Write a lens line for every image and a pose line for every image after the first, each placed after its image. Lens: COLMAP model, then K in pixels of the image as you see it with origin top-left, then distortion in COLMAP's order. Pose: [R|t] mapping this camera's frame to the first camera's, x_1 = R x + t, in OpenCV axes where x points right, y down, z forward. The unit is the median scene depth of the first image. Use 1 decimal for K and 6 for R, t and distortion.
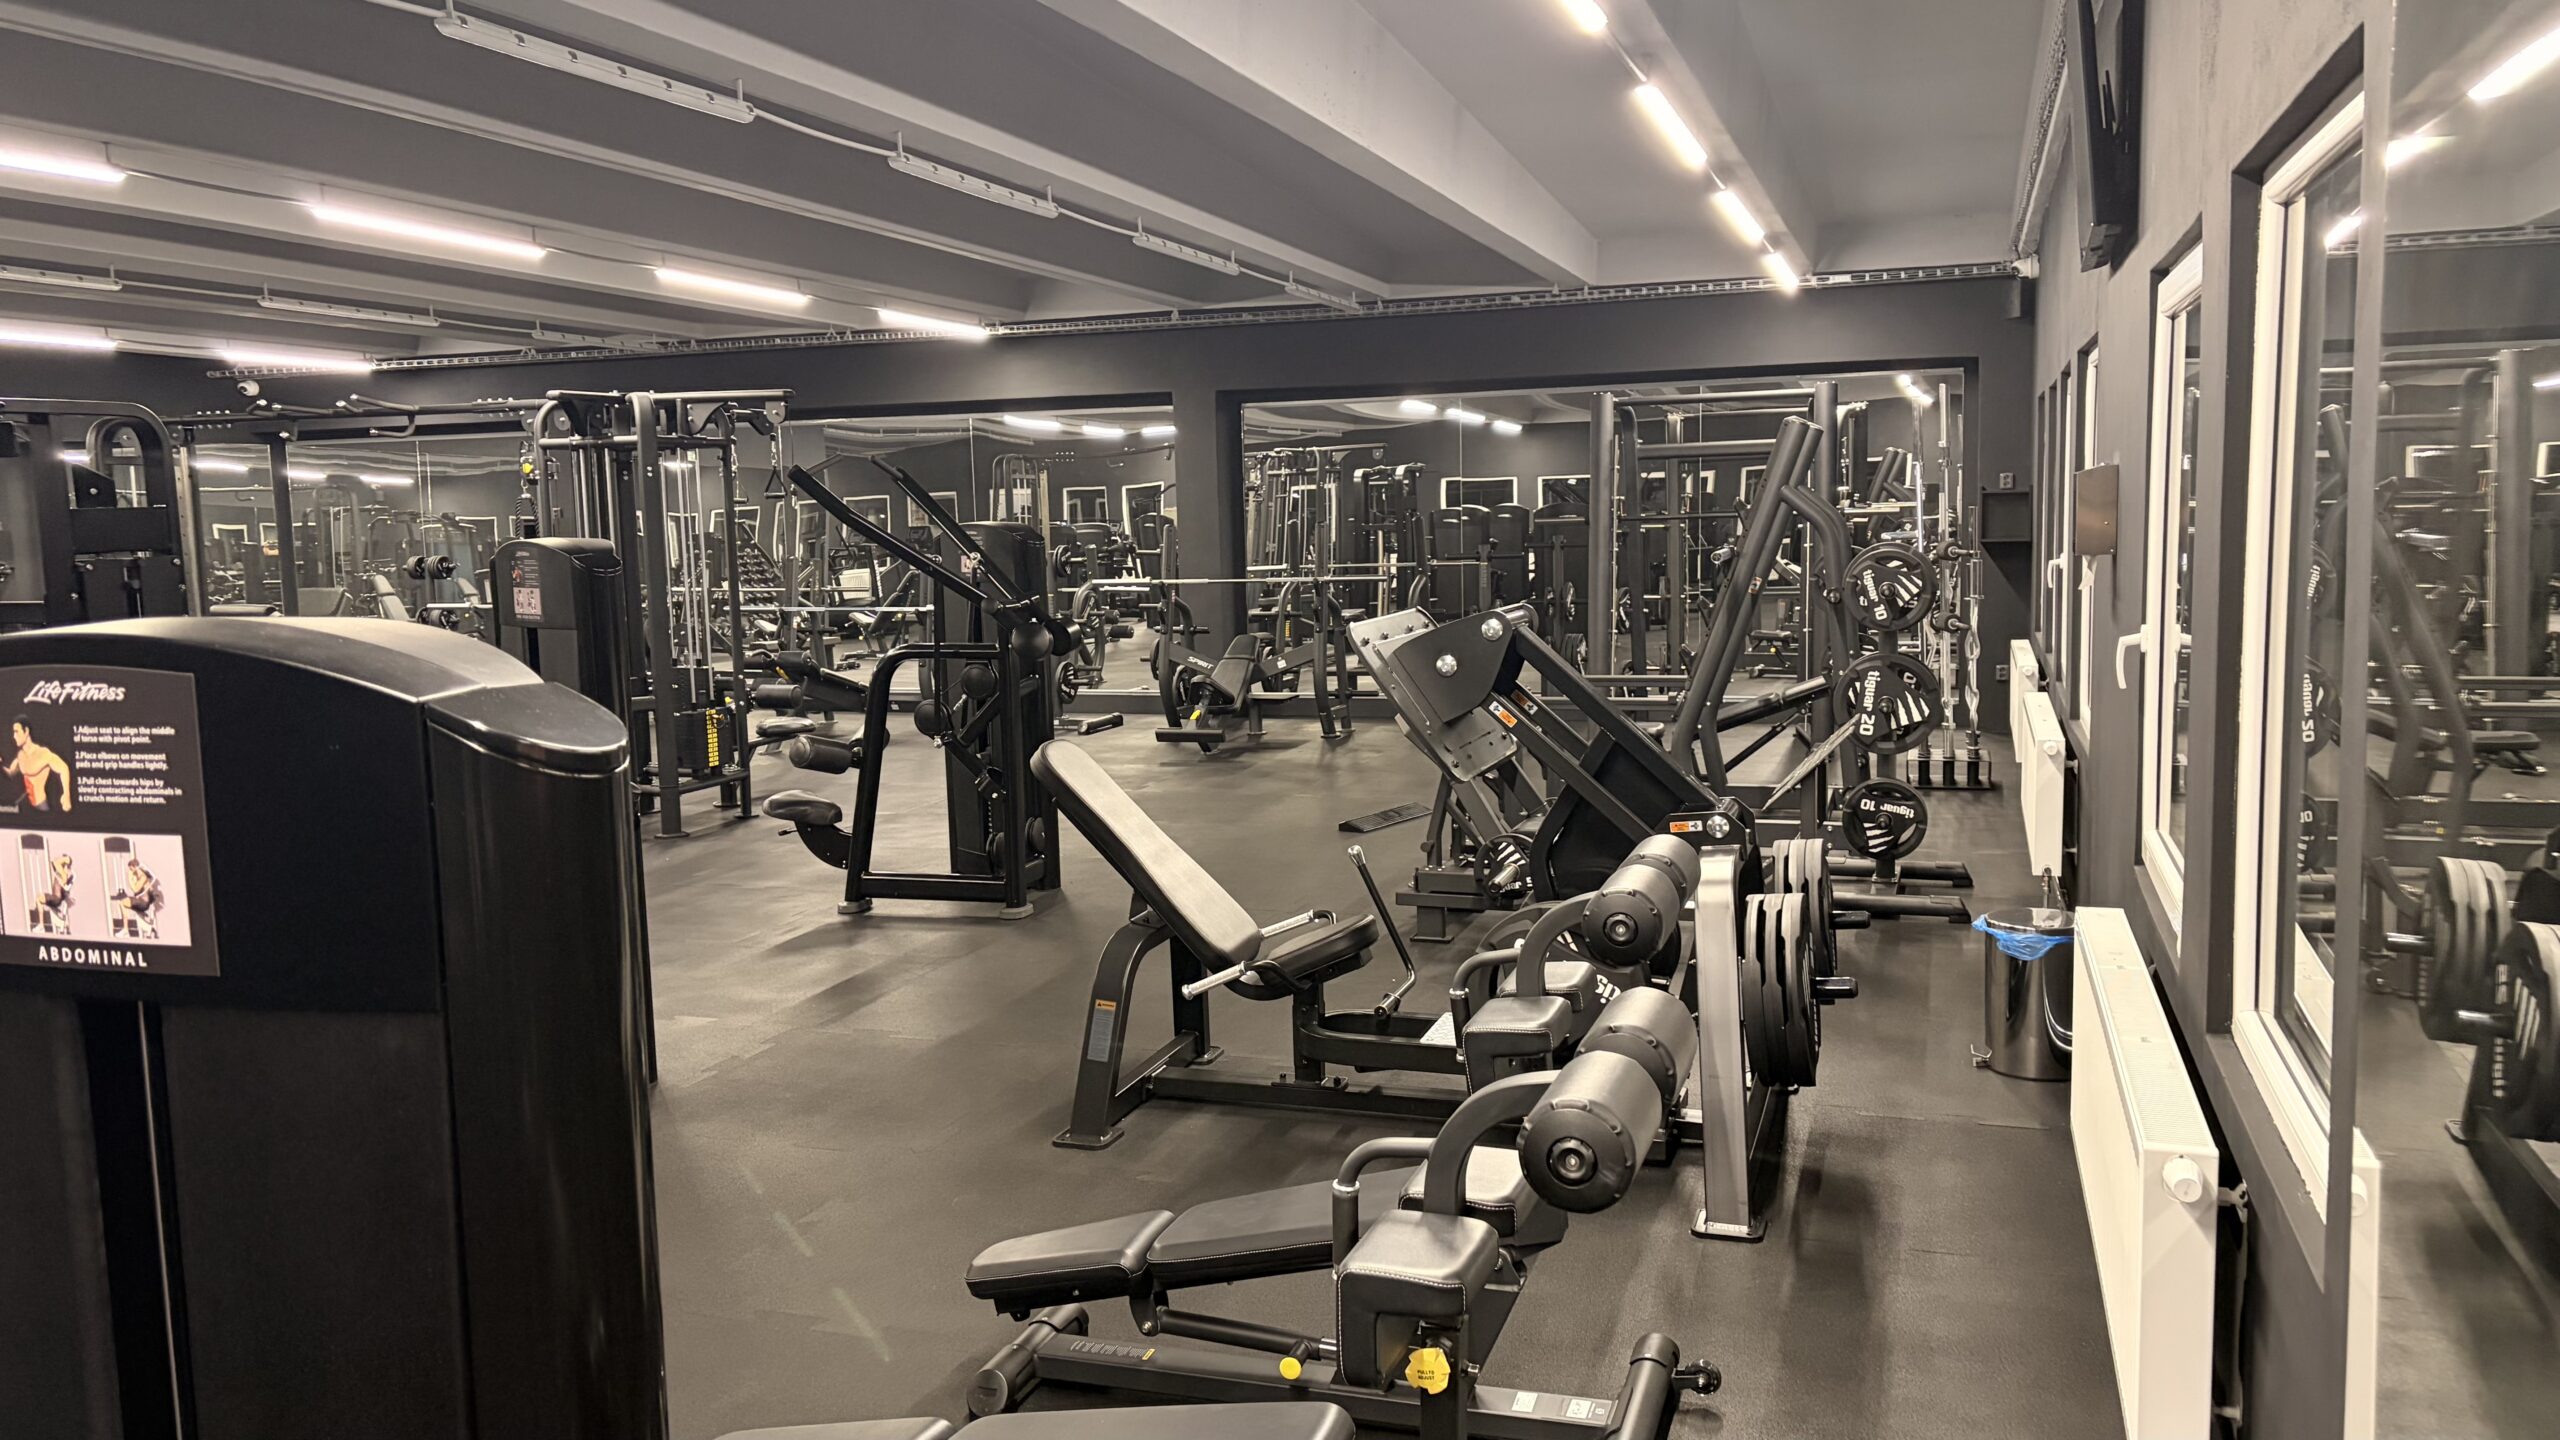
lens RADIAL K [[1861.3, 0, 1280.0], [0, 1861.3, 720.0], [0, 0, 1]] dist [0.027989, -0.061580]
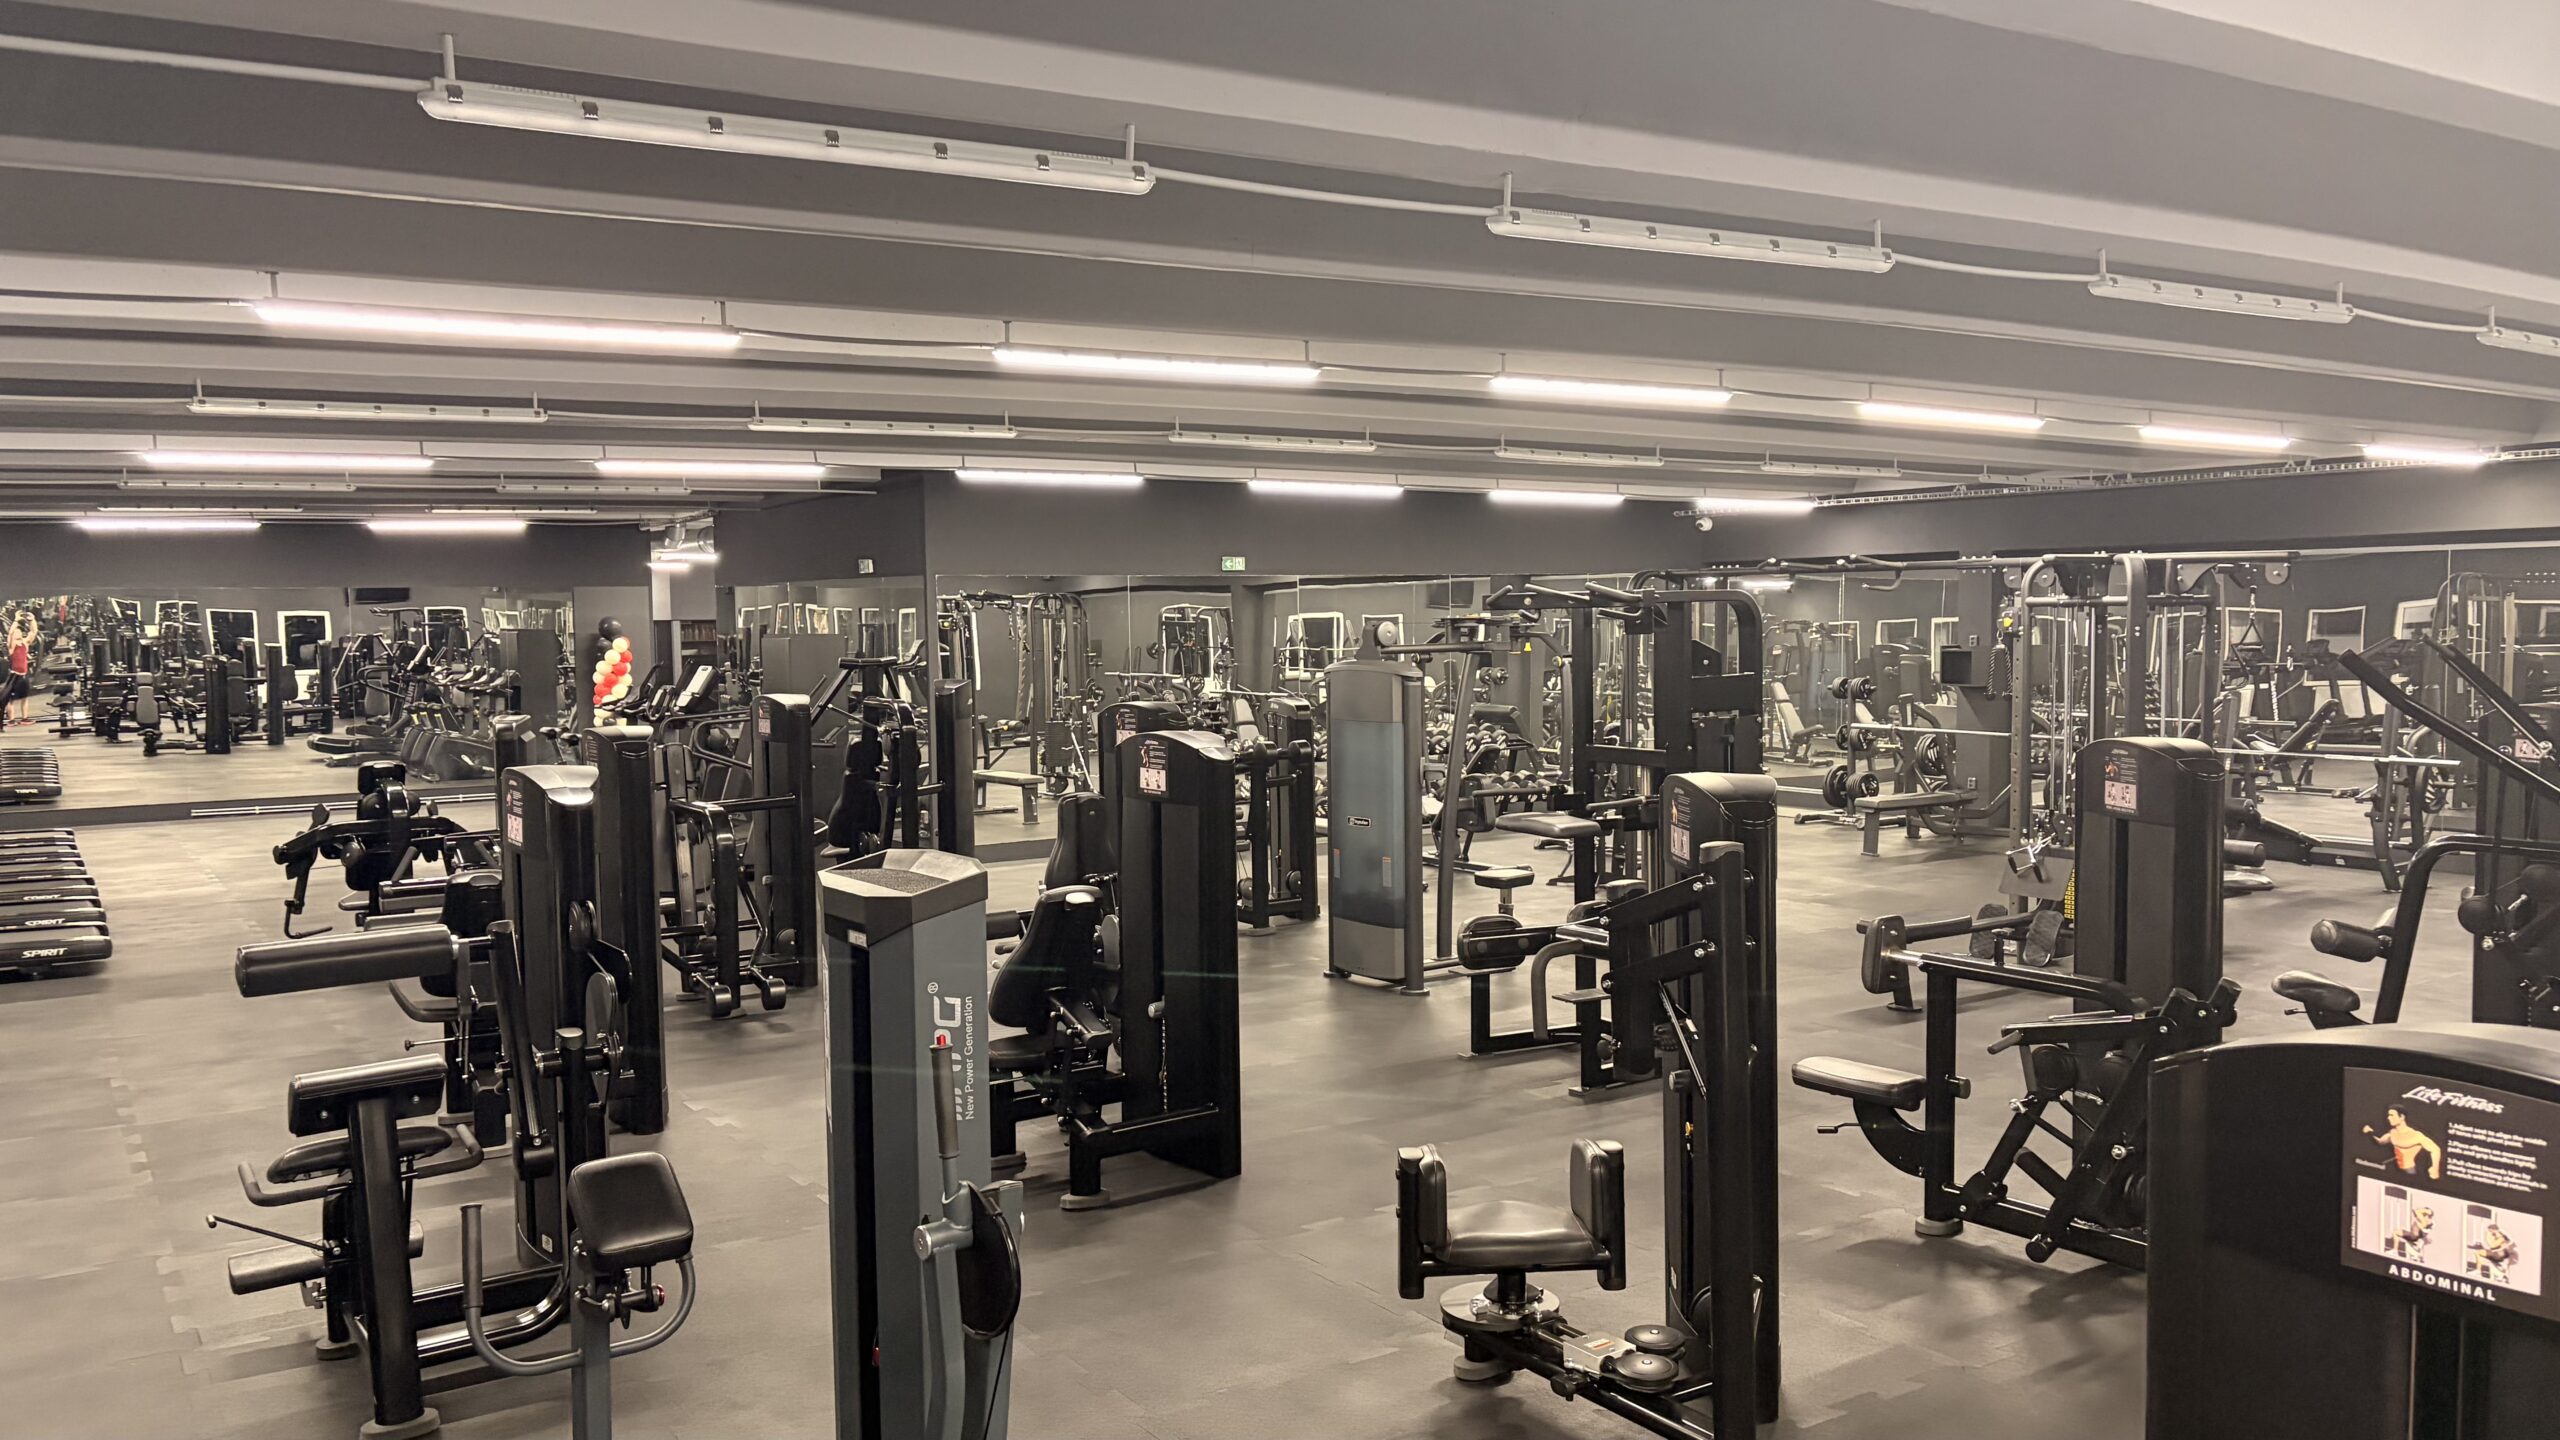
lens RADIAL K [[1887.5, 0, 1269.5], [0, 1887.5, 733.8], [0, 0, 1]] dist [0.061395, -0.069443]
pose [[0.799583, 0.060671, -0.597483, -0.502213], [-0.076497, 0.997069, -0.001126, -0.219641], [0.595664, 0.046606, 0.801881, -0.722298]]
